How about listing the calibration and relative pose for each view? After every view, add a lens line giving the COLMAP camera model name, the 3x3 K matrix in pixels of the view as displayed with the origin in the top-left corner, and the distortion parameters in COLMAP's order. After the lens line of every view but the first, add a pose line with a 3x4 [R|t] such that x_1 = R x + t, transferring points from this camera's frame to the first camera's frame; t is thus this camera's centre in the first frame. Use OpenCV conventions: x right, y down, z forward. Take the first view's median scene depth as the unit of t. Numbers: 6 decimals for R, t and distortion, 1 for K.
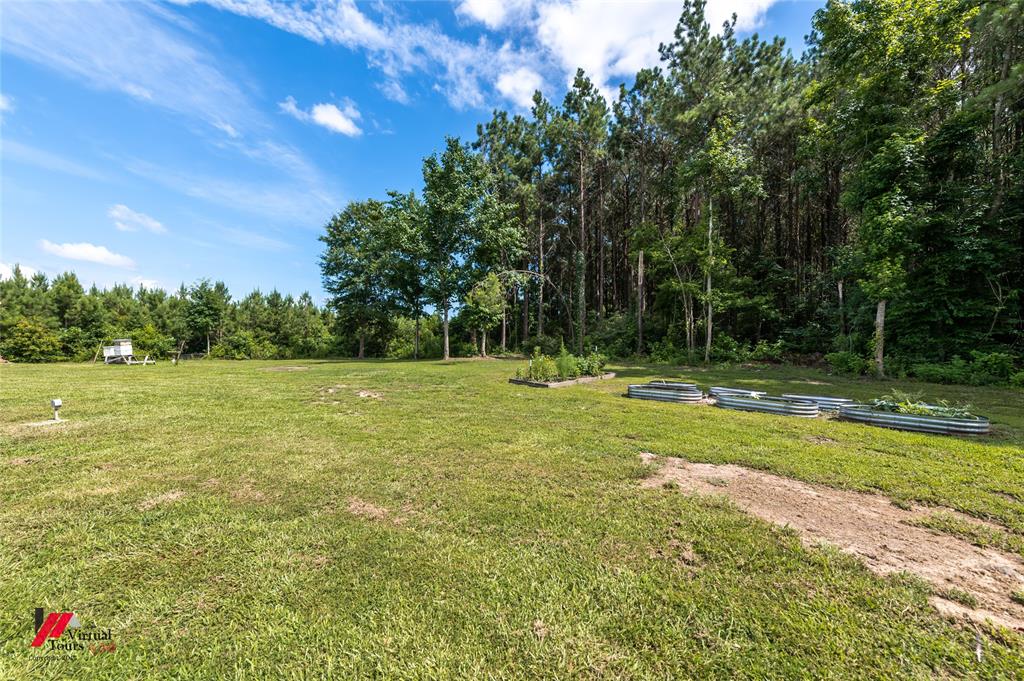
lens RADIAL K [[404.2, 0, 512.0], [0, 404.2, 340.5], [0, 0, 1]] dist [-0.000031, -0.000103]
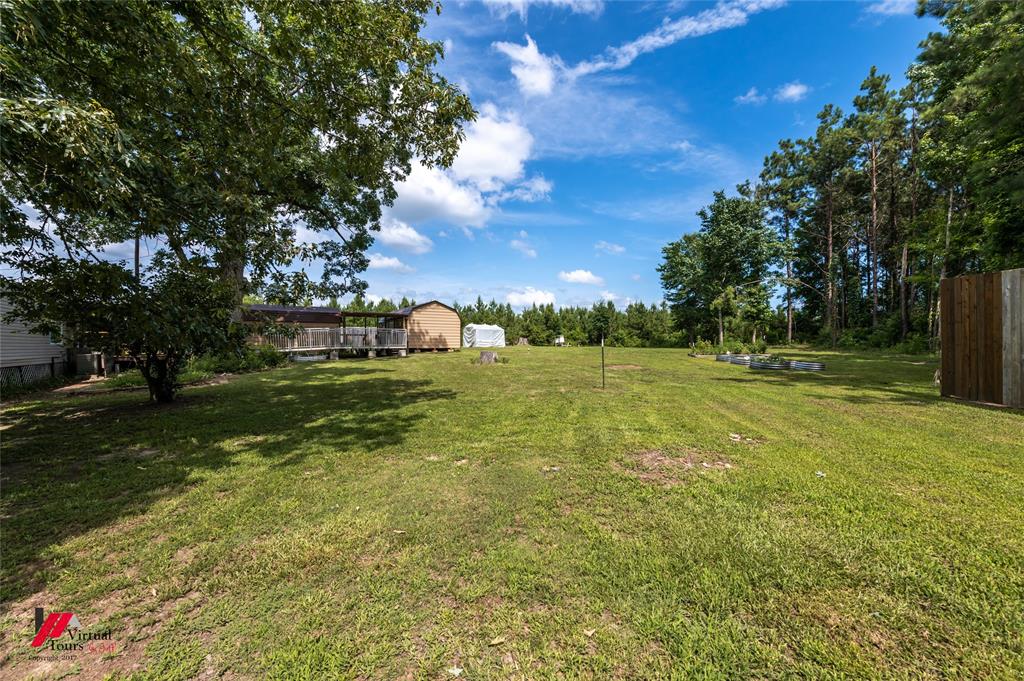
lens RADIAL K [[419.5, 0, 512.0], [0, 419.5, 340.5], [0, 0, 1]] dist [-0.001986, -0.000575]
pose [[0.567025, 0.000128, -0.823701, 0.481671], [0.008734, 0.999943, 0.006168, 0.005700], [0.823654, -0.010692, 0.566991, -0.322786]]
